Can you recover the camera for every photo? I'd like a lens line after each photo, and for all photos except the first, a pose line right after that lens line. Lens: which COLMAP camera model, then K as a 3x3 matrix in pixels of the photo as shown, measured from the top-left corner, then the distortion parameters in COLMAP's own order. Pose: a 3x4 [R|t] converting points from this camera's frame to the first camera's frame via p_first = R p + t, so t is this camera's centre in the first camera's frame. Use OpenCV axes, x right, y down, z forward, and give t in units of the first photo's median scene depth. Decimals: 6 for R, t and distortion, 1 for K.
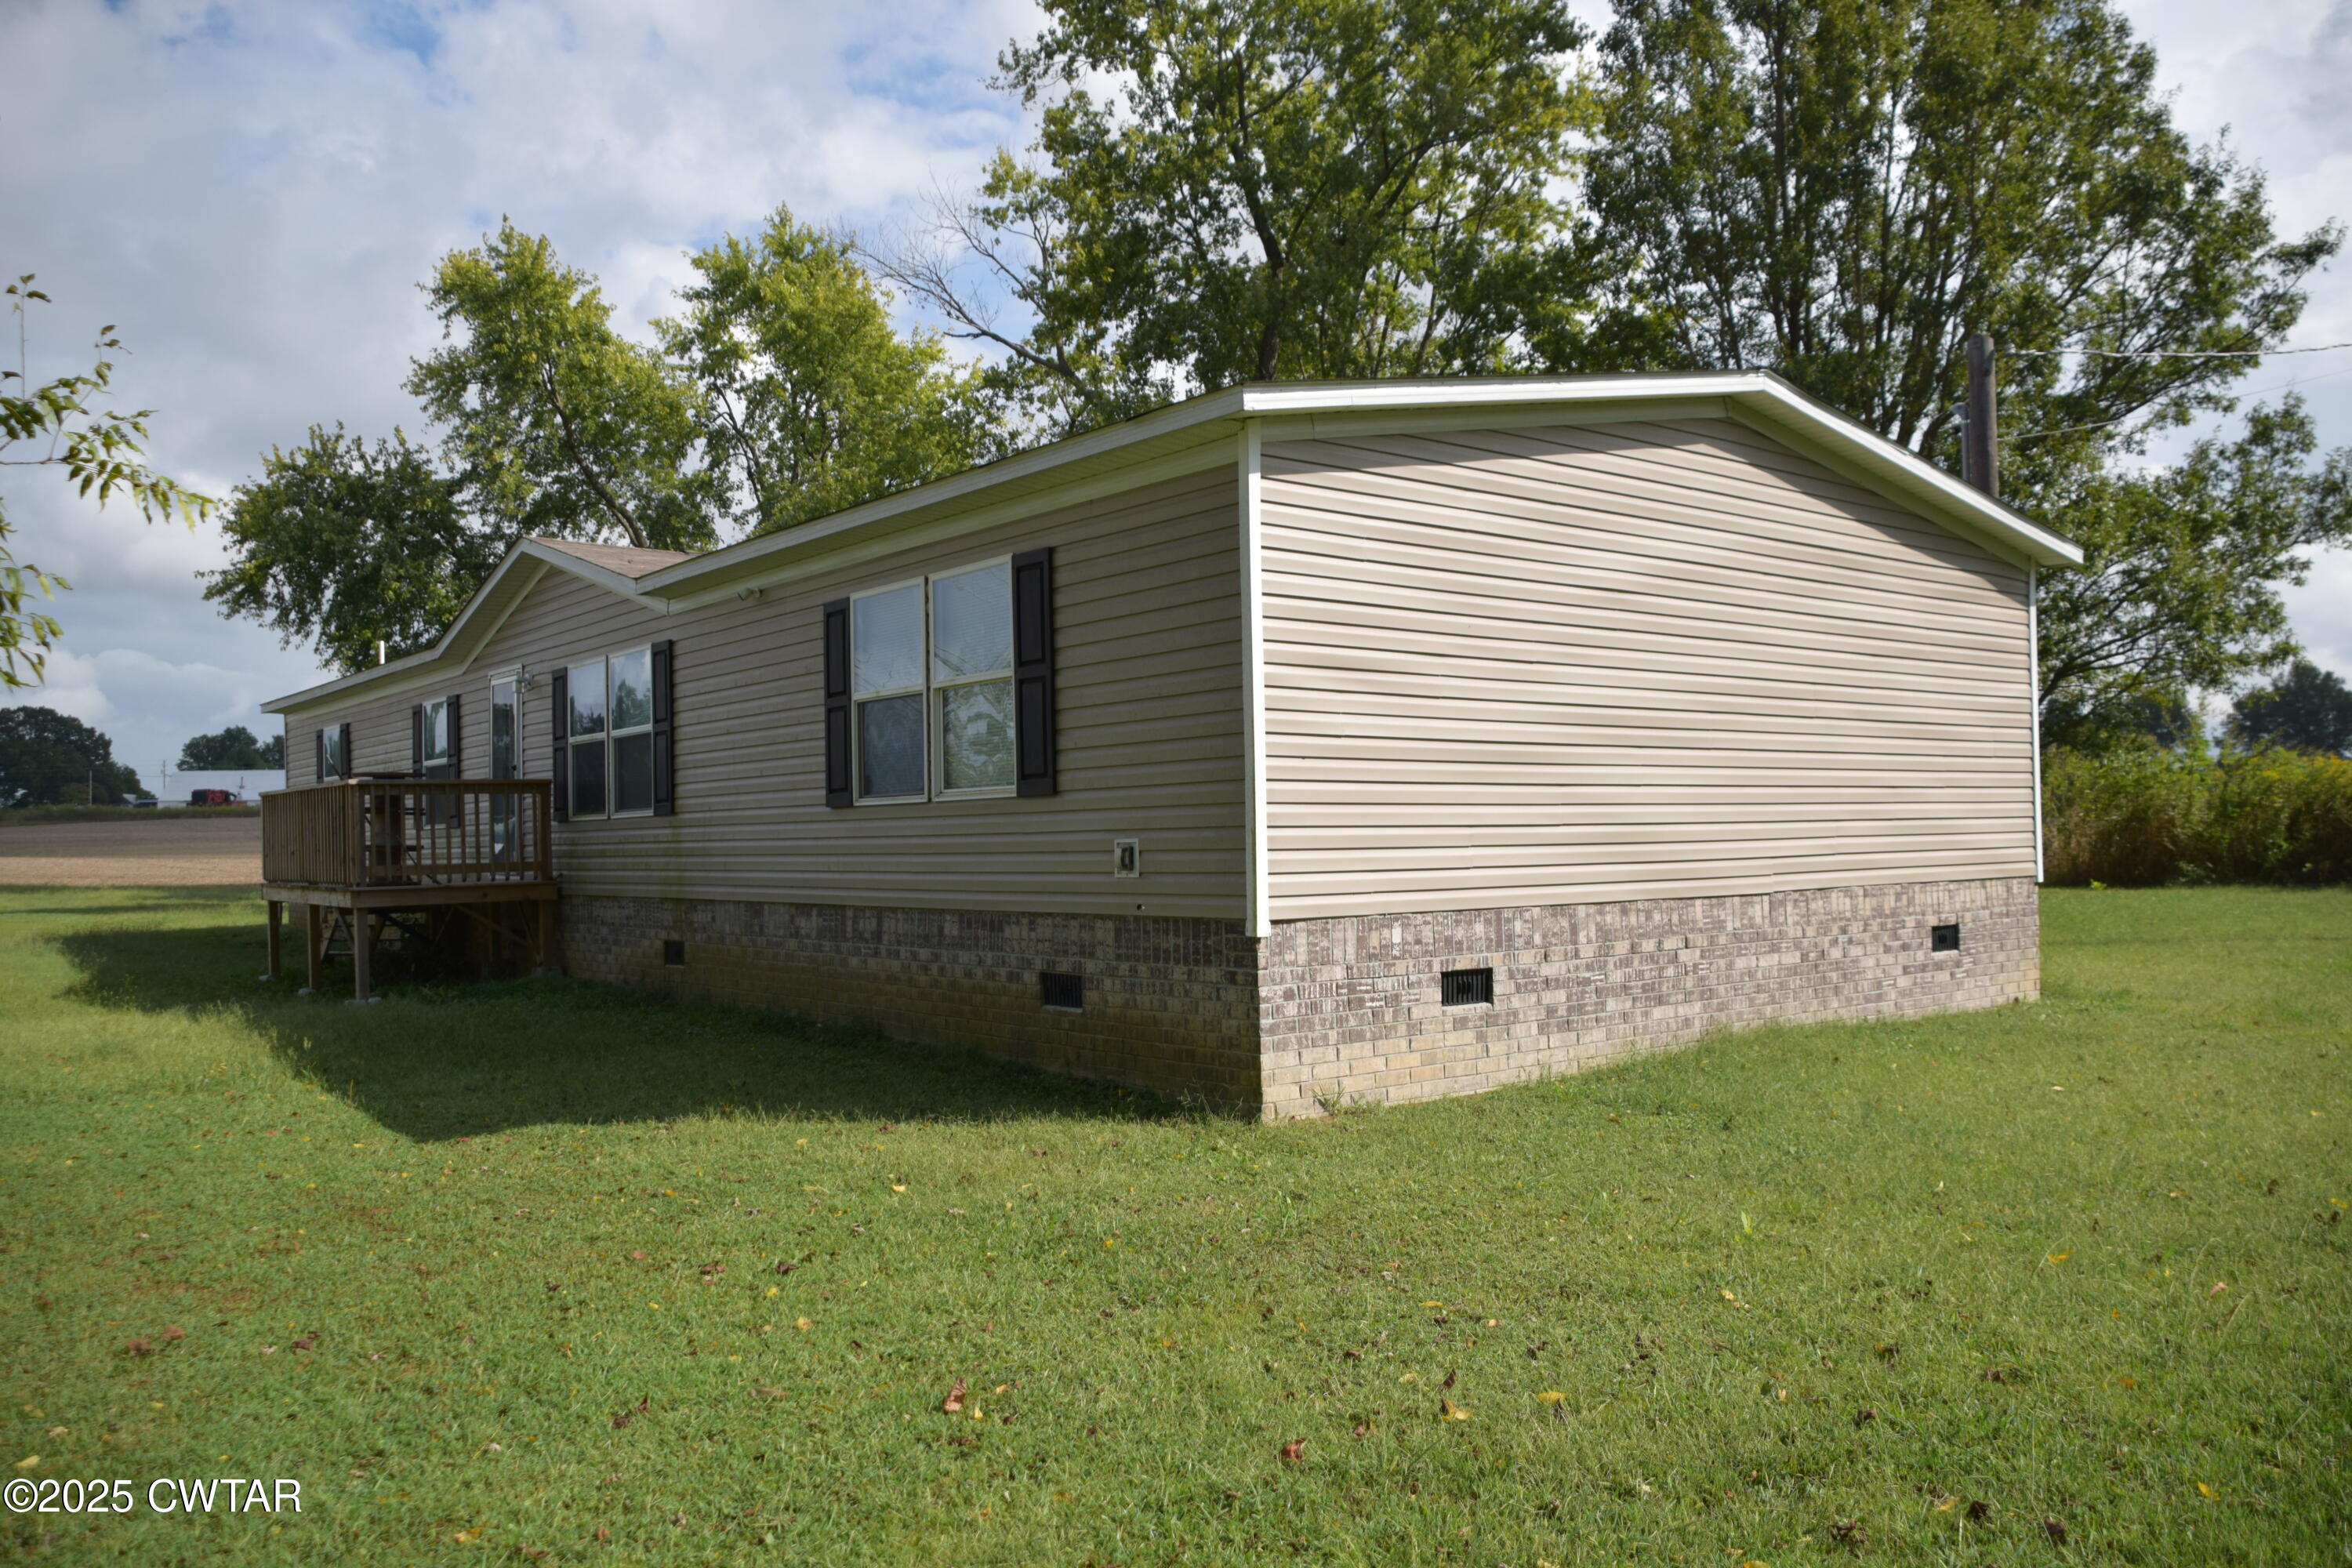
lens RADIAL K [[1740.4, 0, 1163.3], [0, 1740.4, 787.6], [0, 0, 1]] dist [-0.032735, -0.015527]
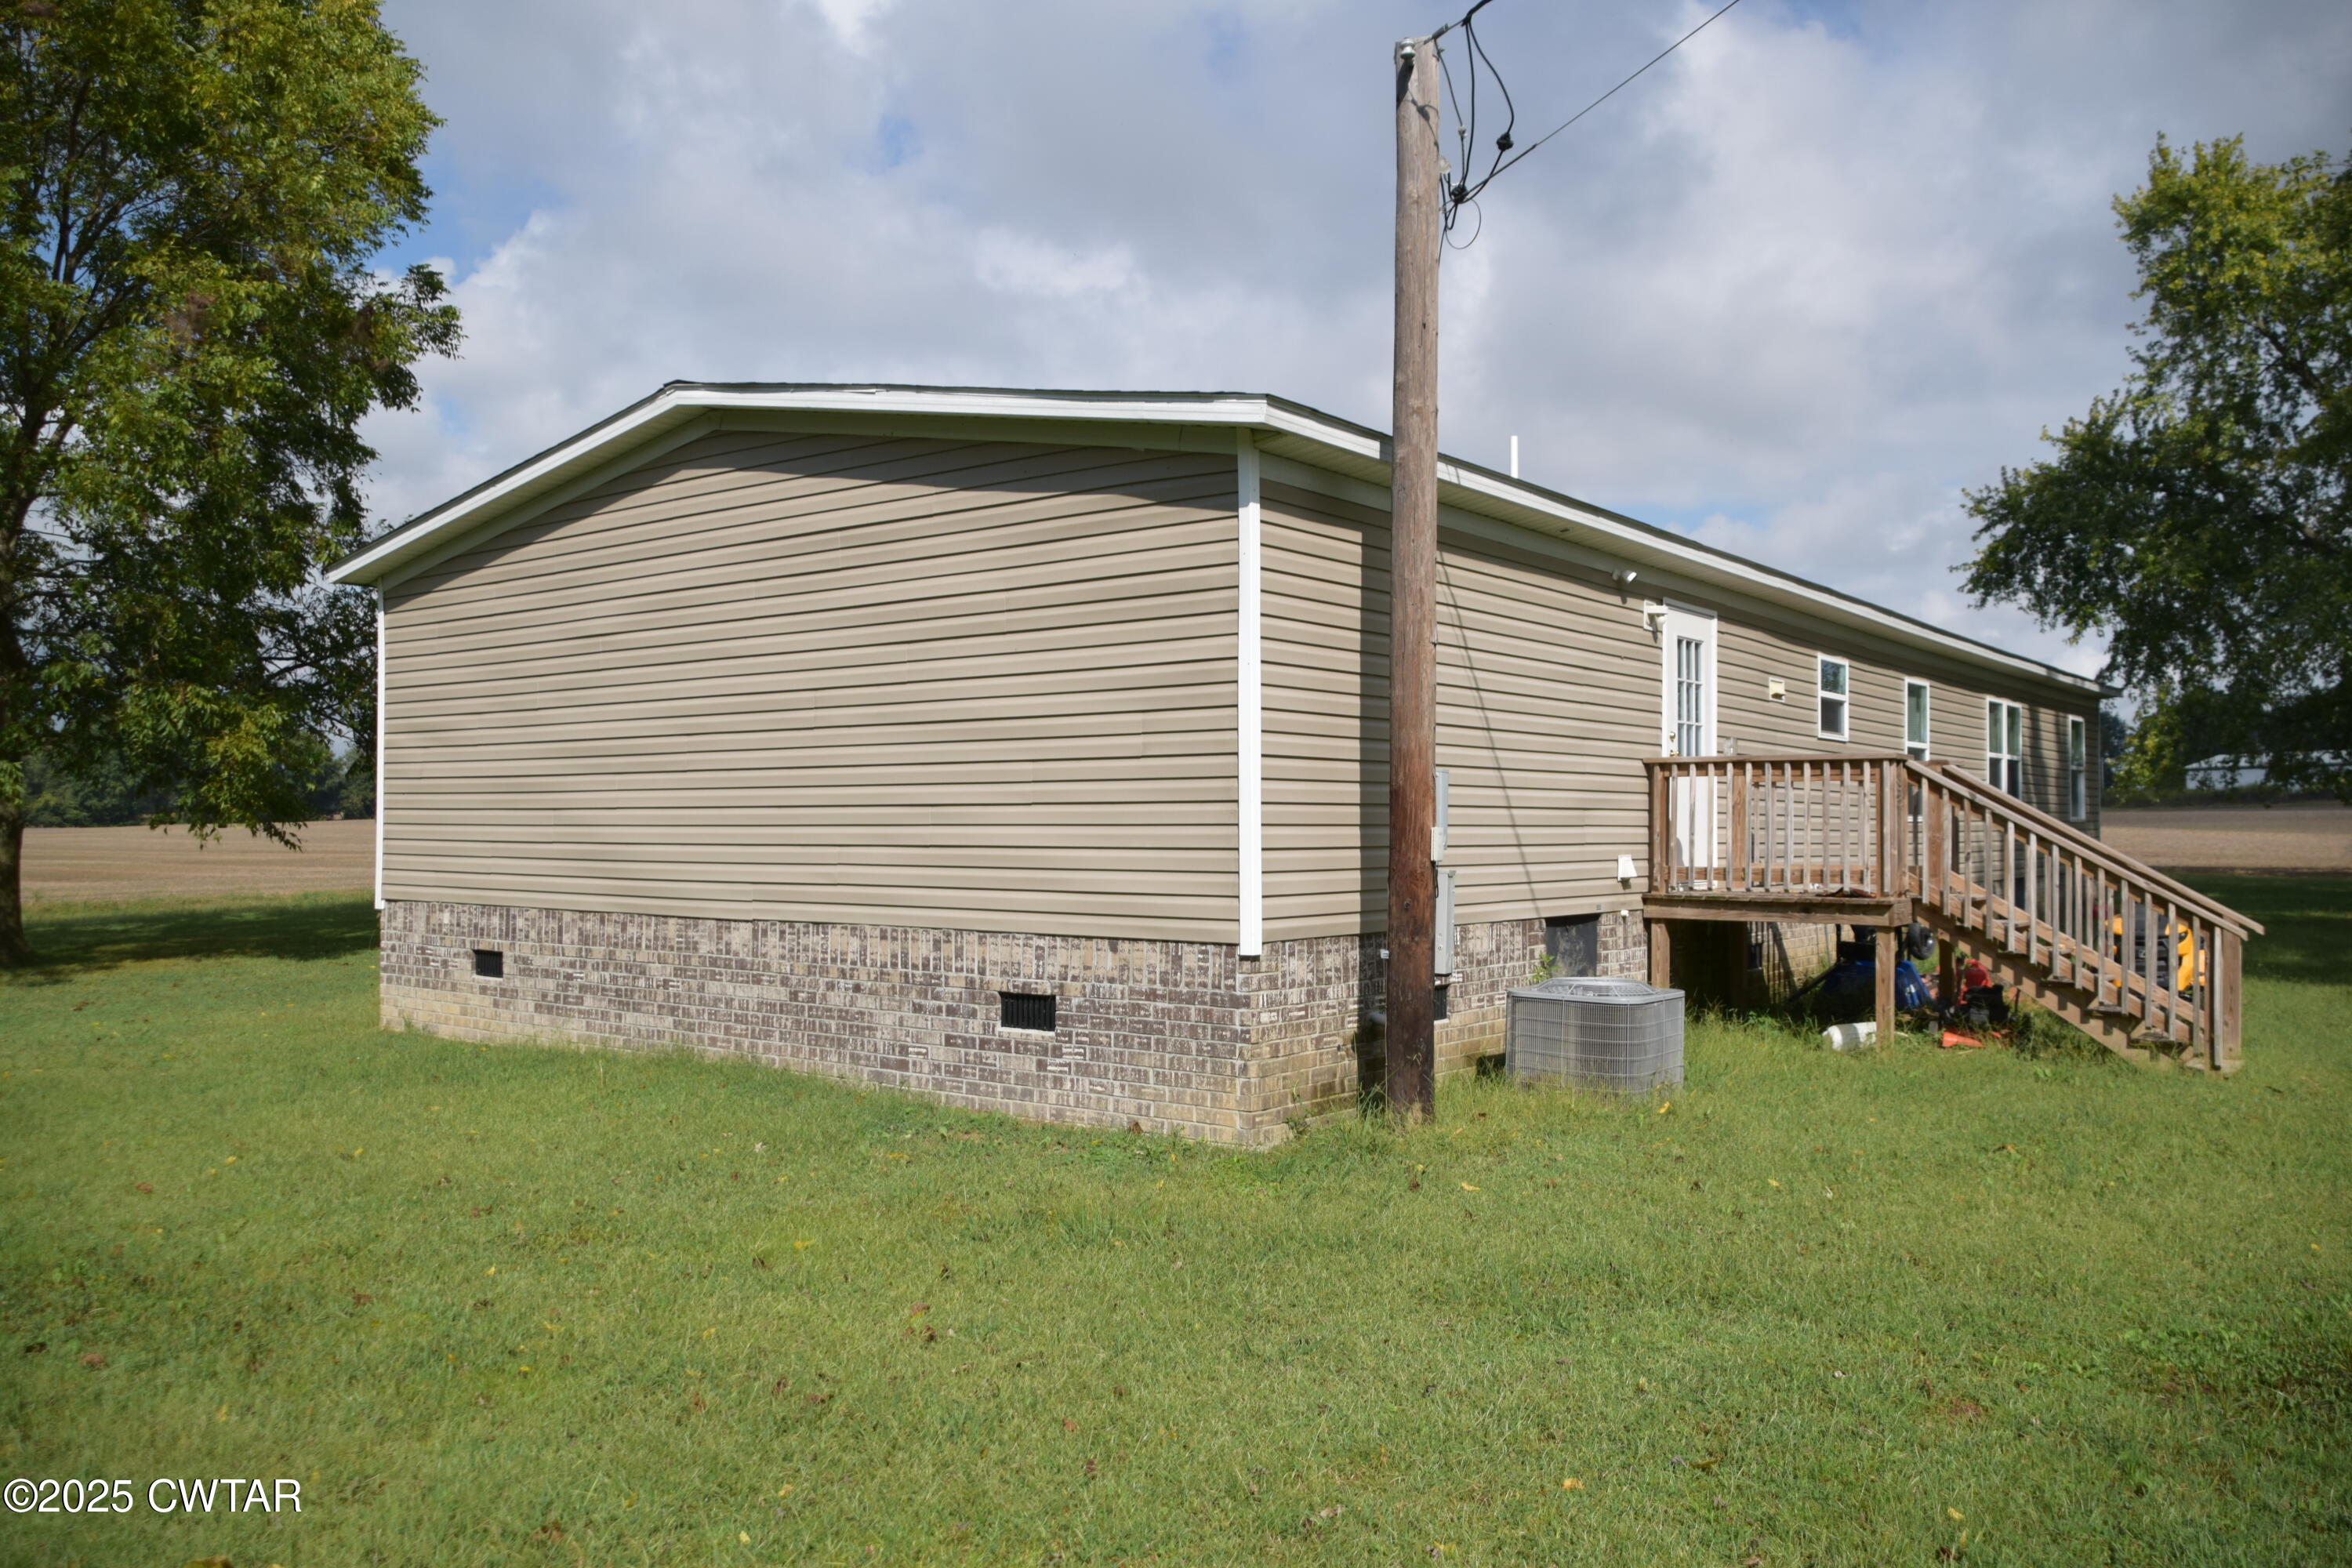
lens RADIAL K [[1740.4, 0, 1158.5], [0, 1740.4, 804.3], [0, 0, 1]] dist [-0.032735, -0.015527]
pose [[0.251007, 0.002456, -0.967982, 1.406732], [0.019200, 0.999787, 0.007516, -0.005502], [0.967795, -0.020472, 0.250907, 1.041939]]
